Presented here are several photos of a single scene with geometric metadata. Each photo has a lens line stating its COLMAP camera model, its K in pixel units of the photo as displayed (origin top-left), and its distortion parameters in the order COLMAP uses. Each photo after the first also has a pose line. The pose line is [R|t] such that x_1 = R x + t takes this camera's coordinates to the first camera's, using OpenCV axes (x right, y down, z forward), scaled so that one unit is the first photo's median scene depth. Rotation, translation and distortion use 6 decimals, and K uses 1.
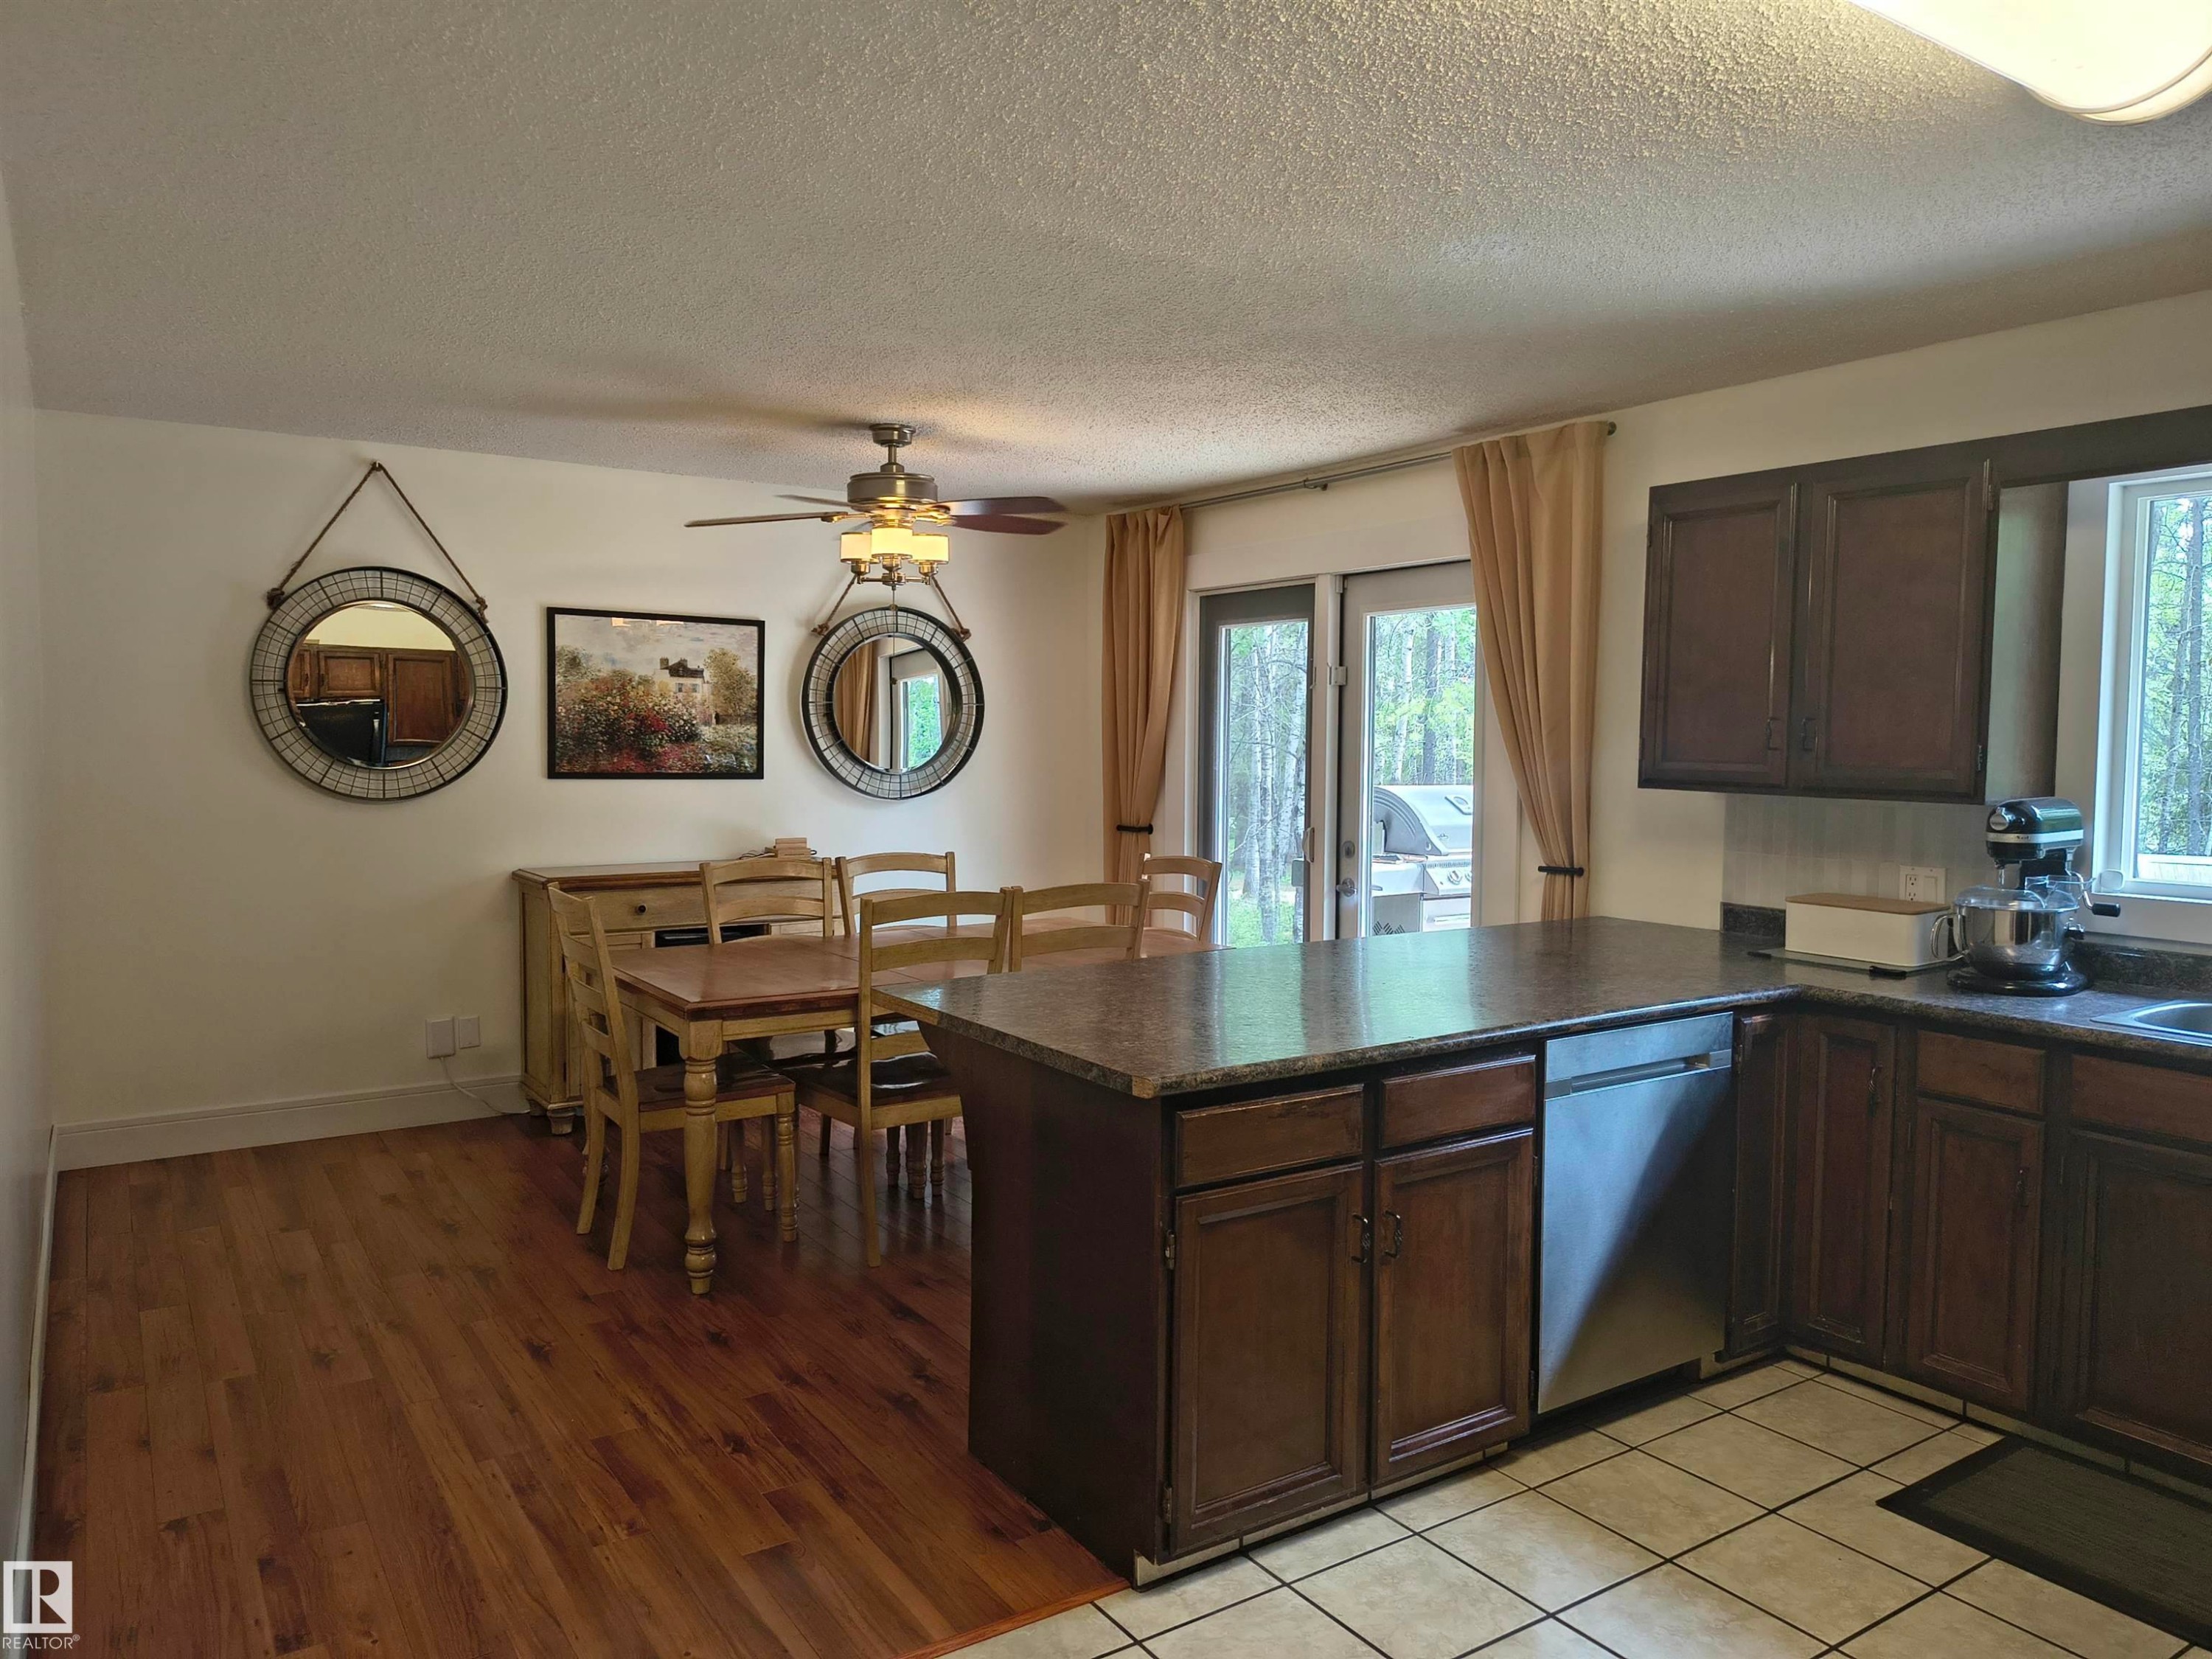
lens RADIAL K [[1521.0, 0, 1112.6], [0, 1521.0, 826.3], [0, 0, 1]] dist [0.011896, -0.012975]
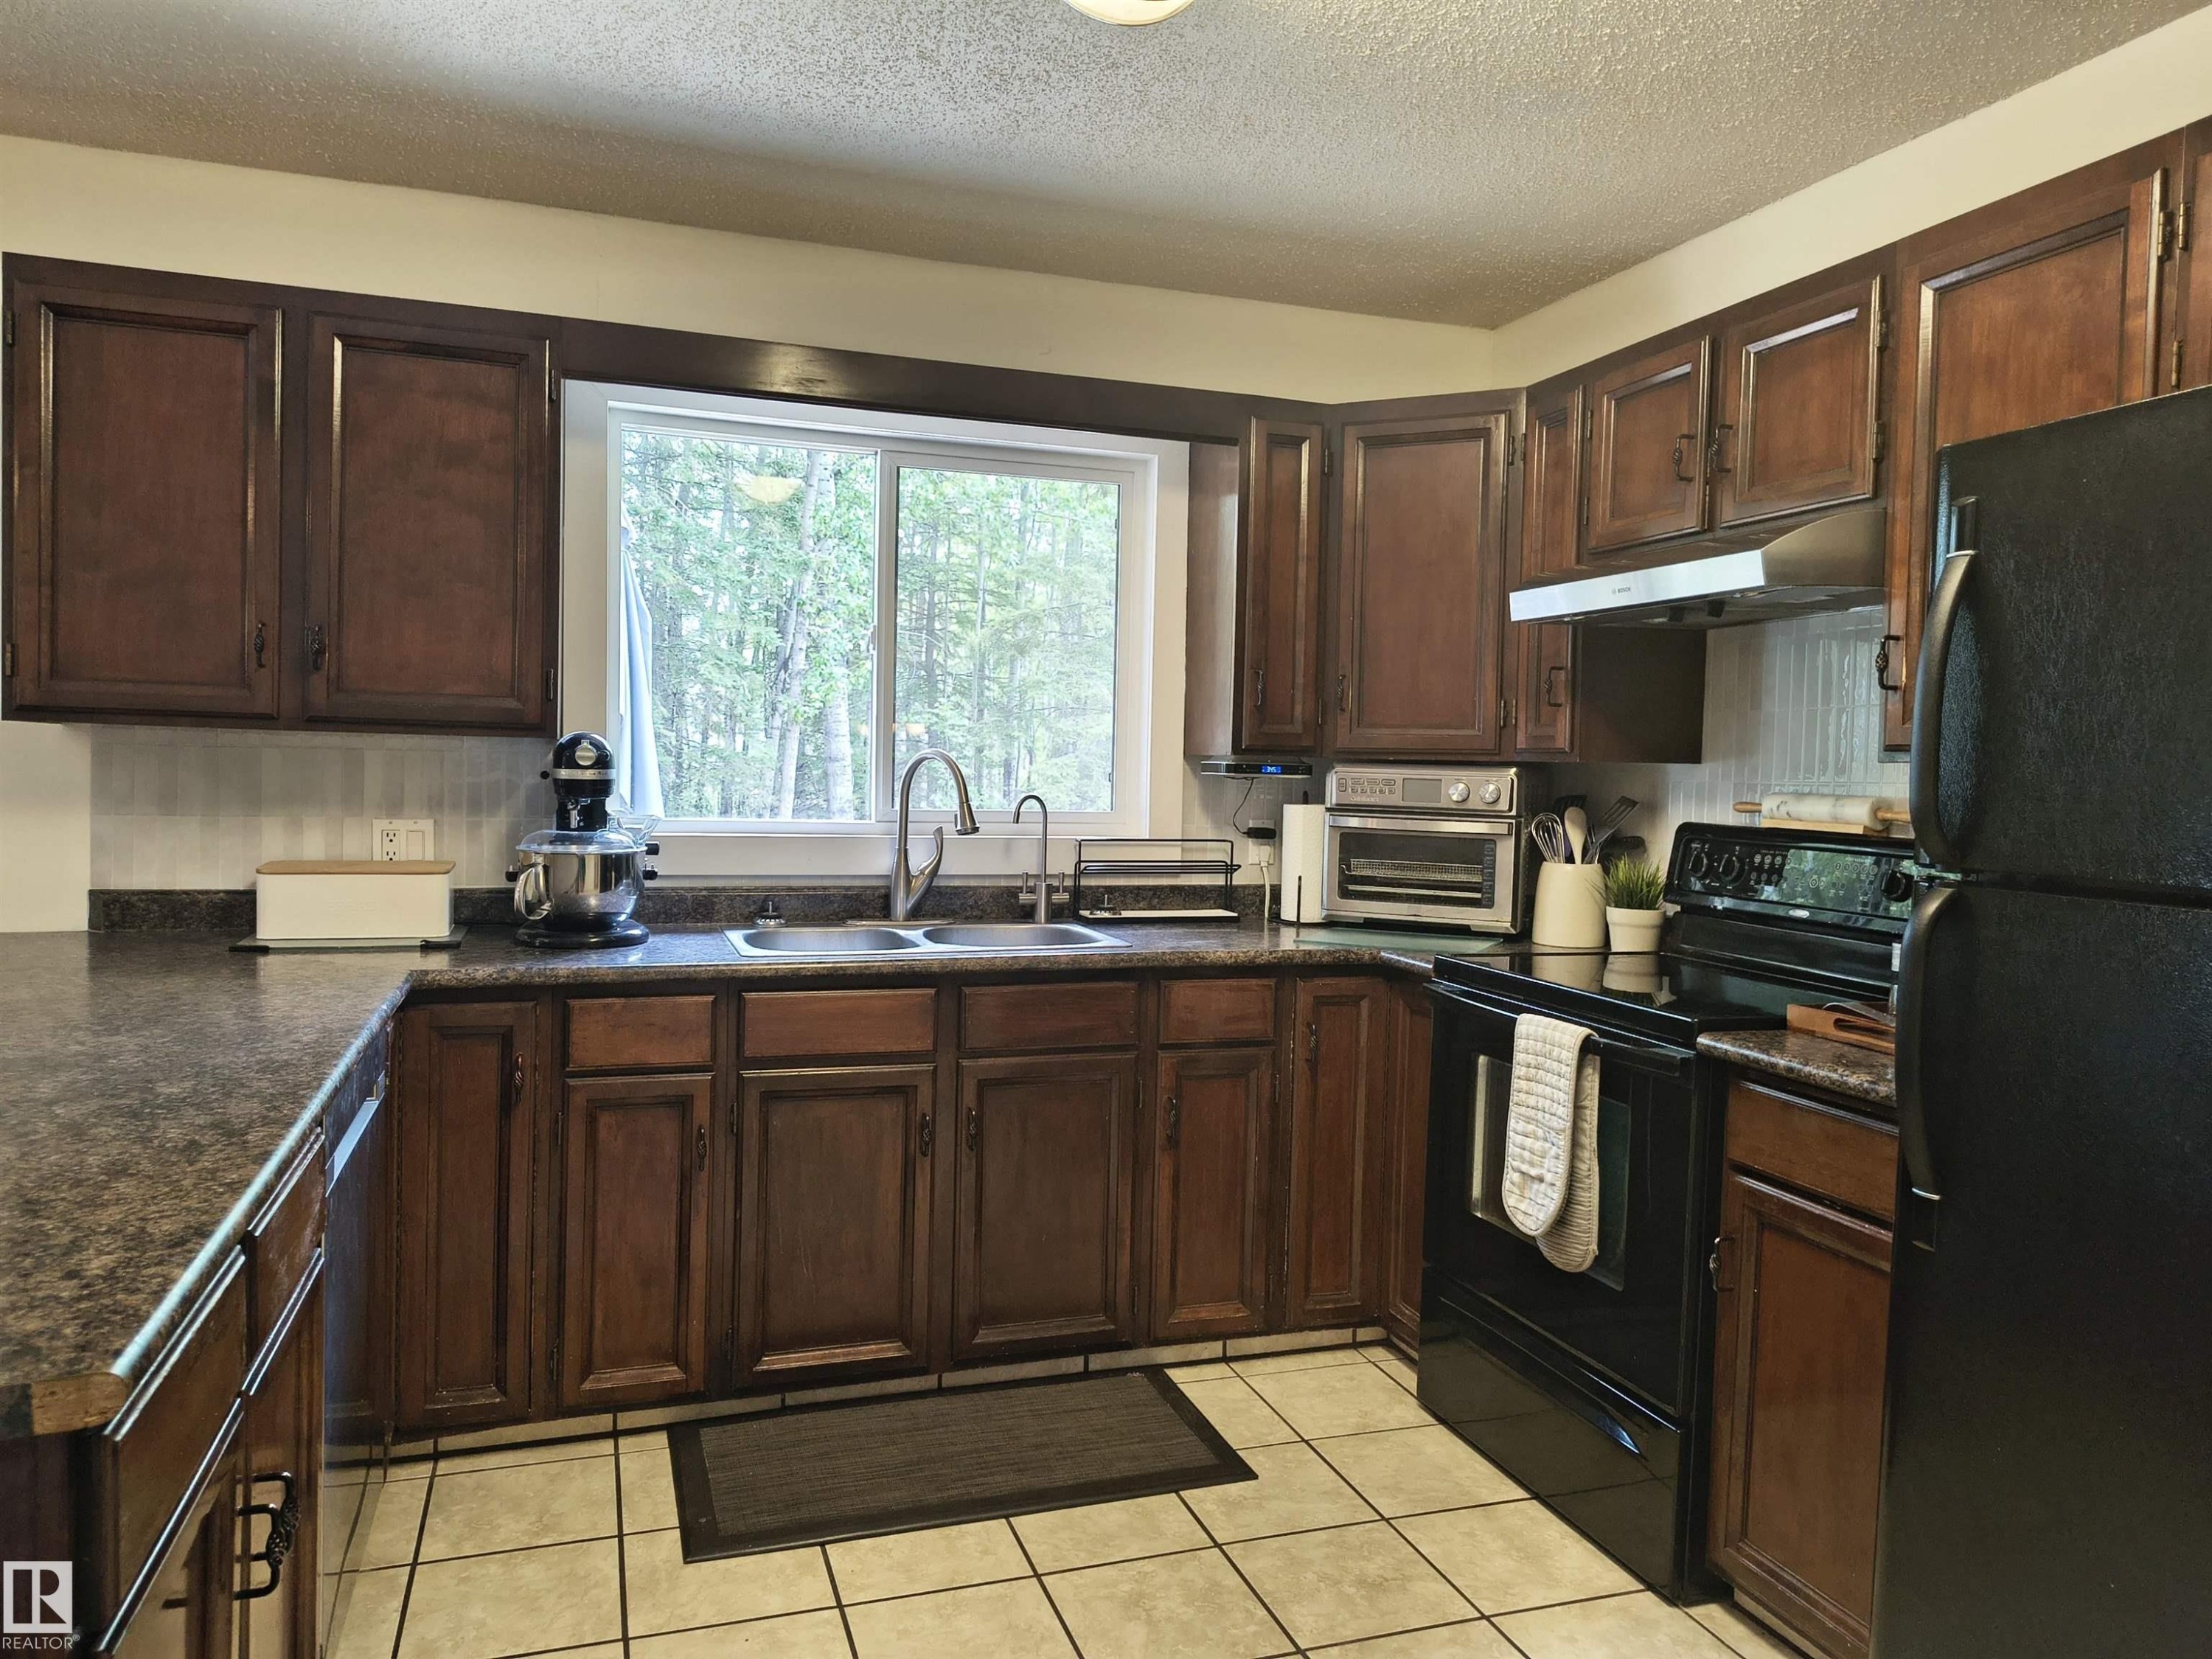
lens RADIAL K [[1521.0, 0, 1104.4], [0, 1521.0, 826.4], [0, 0, 1]] dist [0.011896, -0.012975]
pose [[0.258152, -0.041808, 0.965199, -0.195485], [0.038957, 0.998701, 0.032840, 0.020840], [-0.965319, 0.029124, 0.259445, 0.474864]]
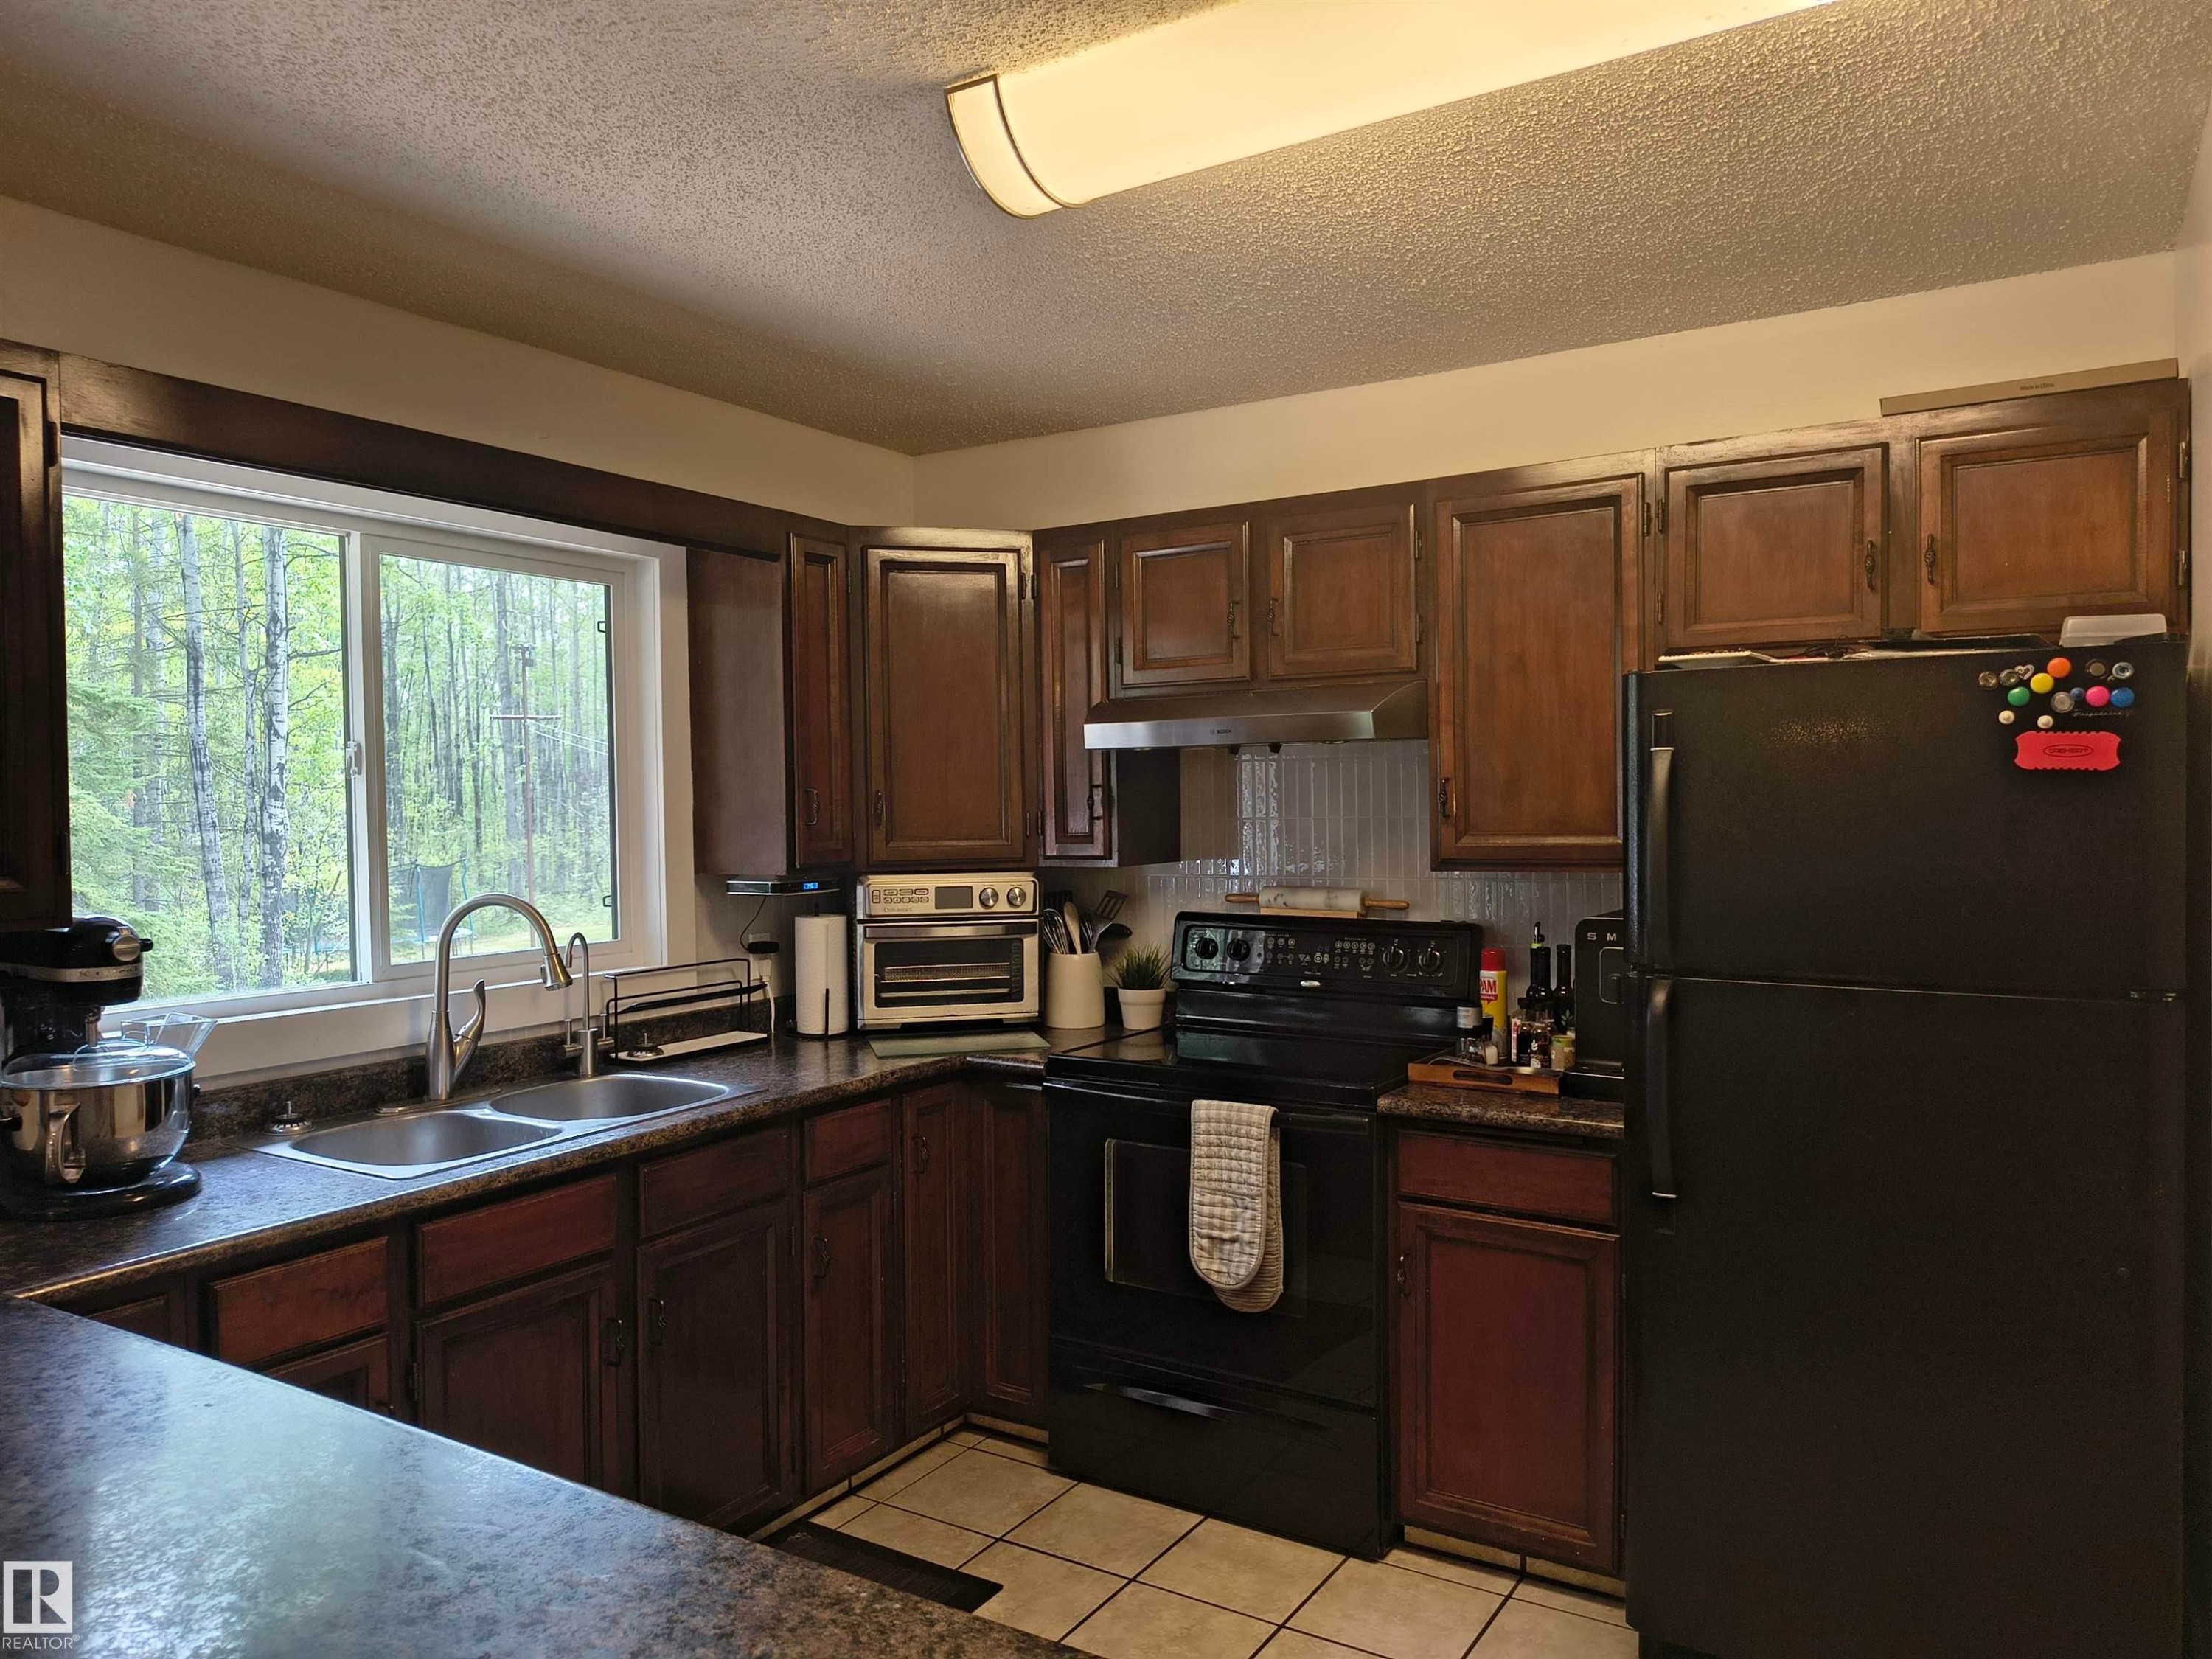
lens RADIAL K [[1521.0, 0, 1105.6], [0, 1521.0, 827.0], [0, 0, 1]] dist [0.011896, -0.012975]
pose [[-0.418903, -0.017954, 0.907853, -0.183055], [0.066168, 0.996543, 0.050239, -0.060120], [-0.905617, 0.081116, -0.416267, 0.887723]]
